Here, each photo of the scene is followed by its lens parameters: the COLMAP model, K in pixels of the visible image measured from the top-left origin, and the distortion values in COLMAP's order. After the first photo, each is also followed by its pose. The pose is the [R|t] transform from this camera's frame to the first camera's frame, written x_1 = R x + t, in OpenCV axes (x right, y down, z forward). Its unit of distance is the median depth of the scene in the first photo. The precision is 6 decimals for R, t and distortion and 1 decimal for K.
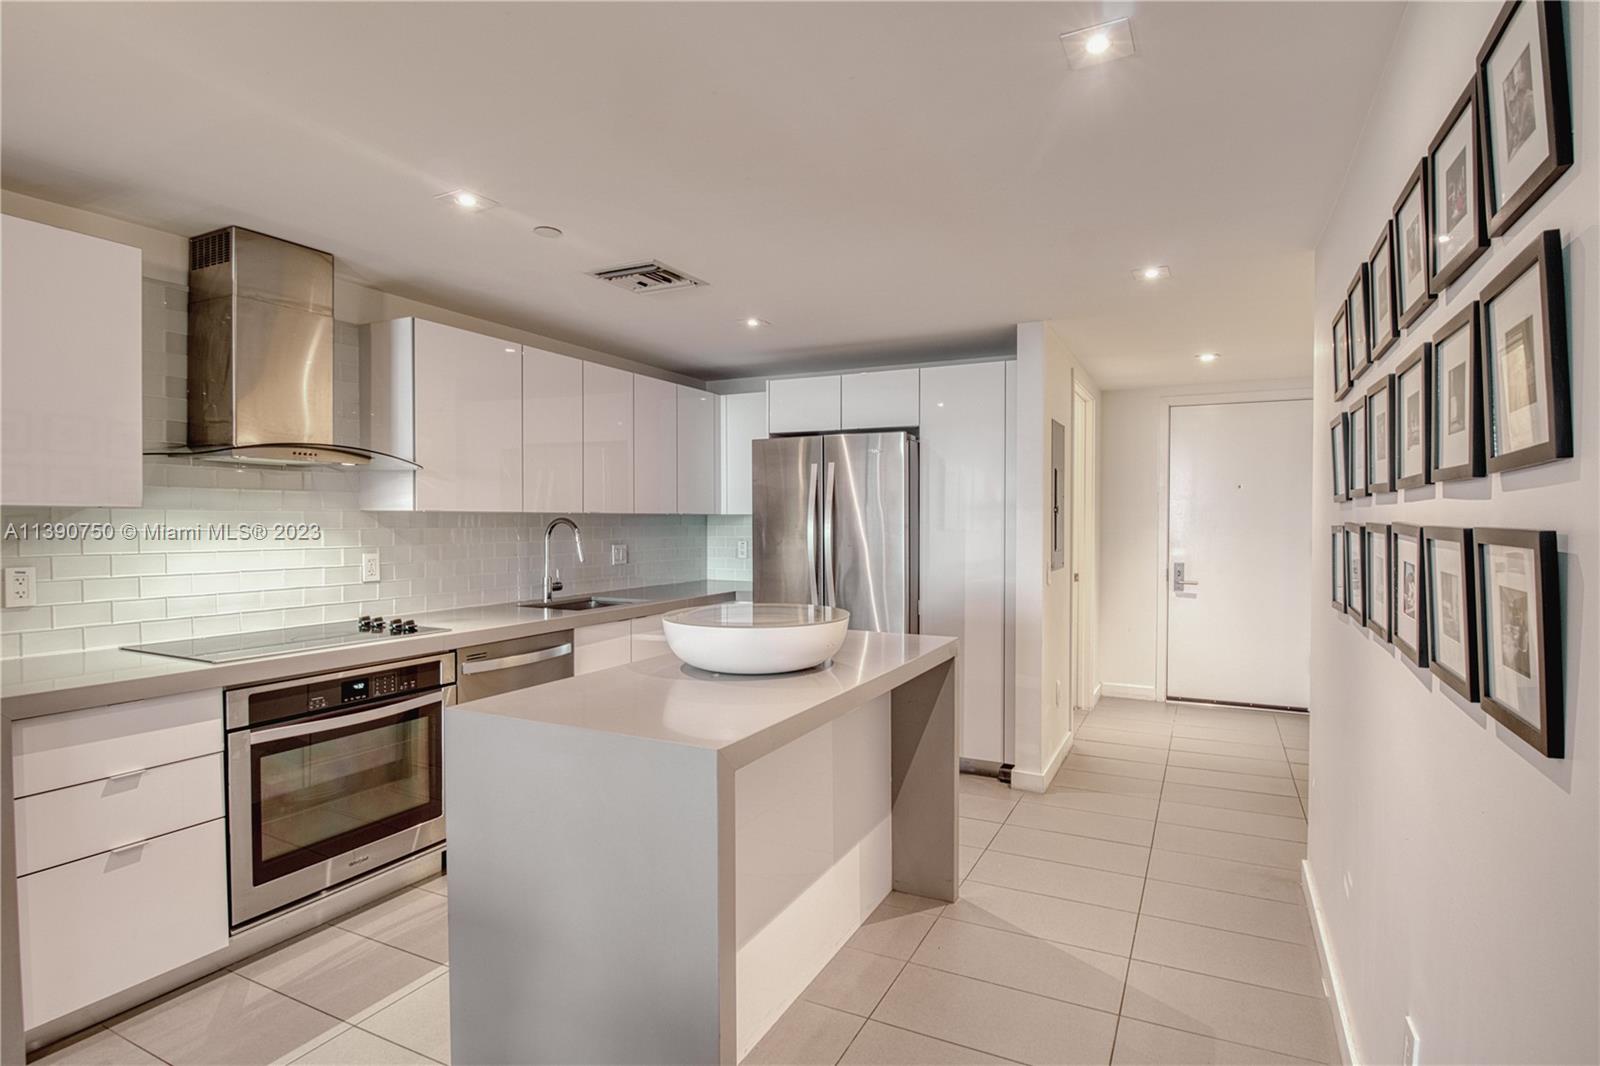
lens RADIAL K [[768.4, 0, 812.7], [0, 768.4, 525.9], [0, 0, 1]] dist [-0.001497, -0.012985]
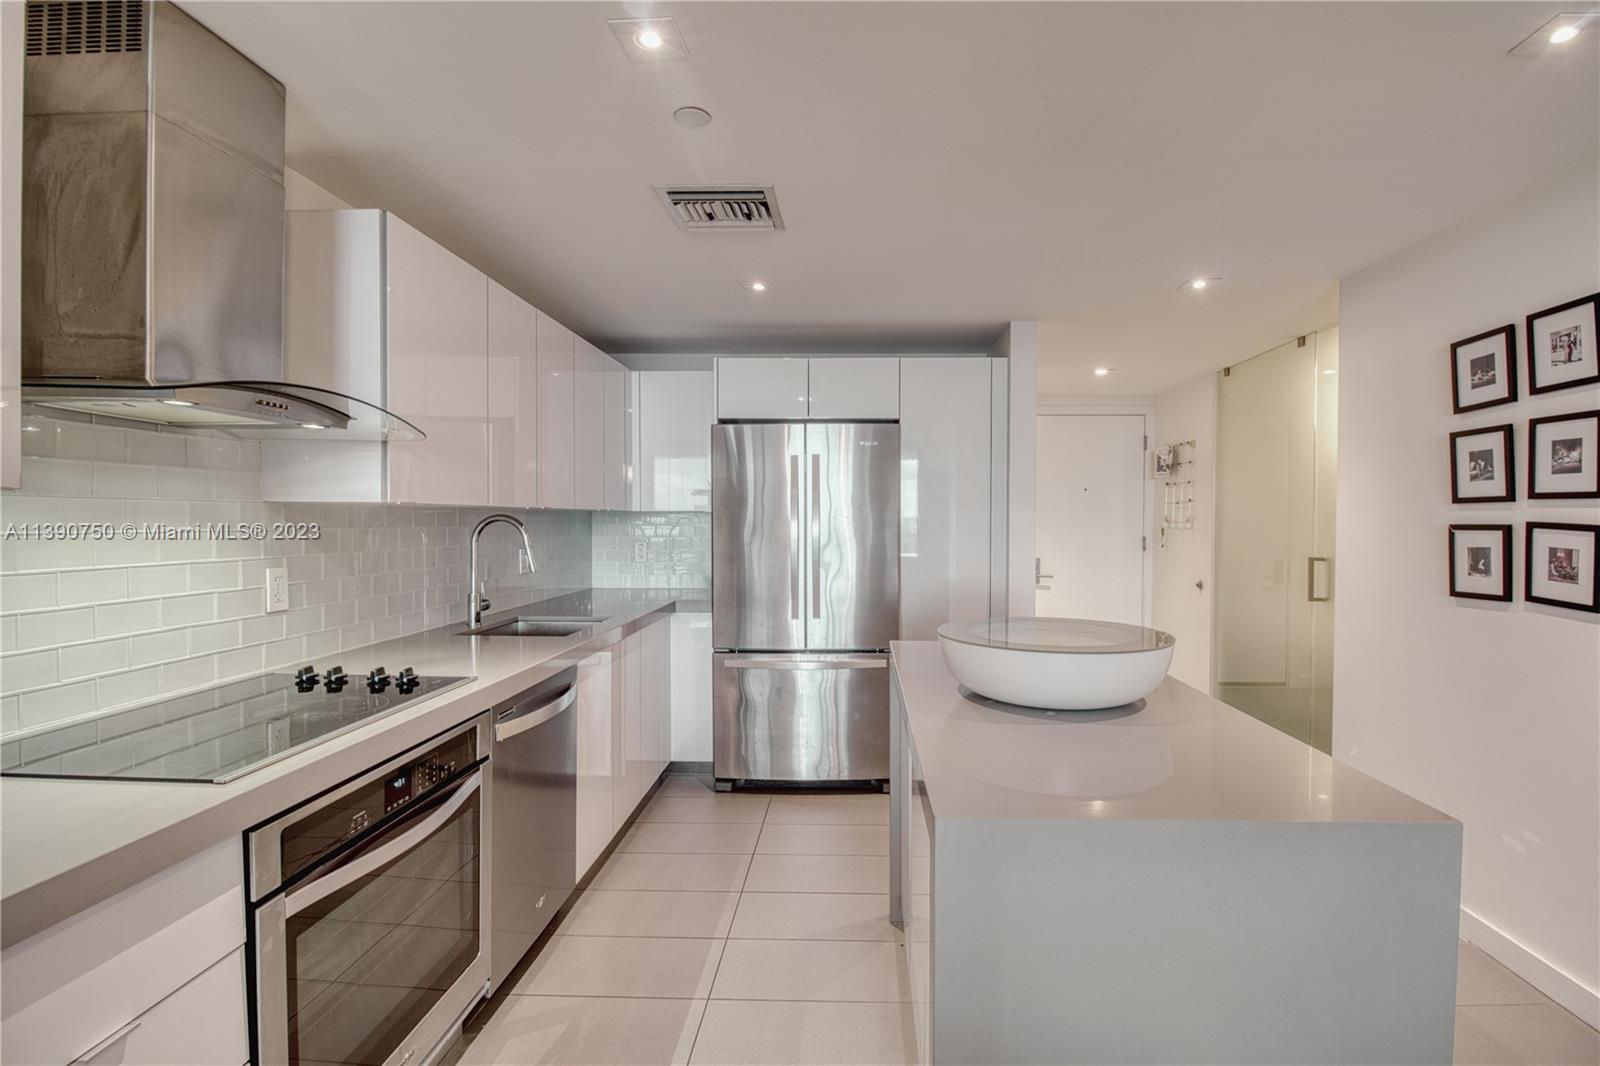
lens RADIAL K [[754.9, 0, 815.7], [0, 754.9, 523.2], [0, 0, 1]] dist [0.000012, -0.012236]
pose [[0.915204, 0.000255, 0.402990, -0.359799], [0.000154, 1.000000, -0.000984, -0.000699], [-0.402990, 0.000962, 0.915204, 0.206836]]
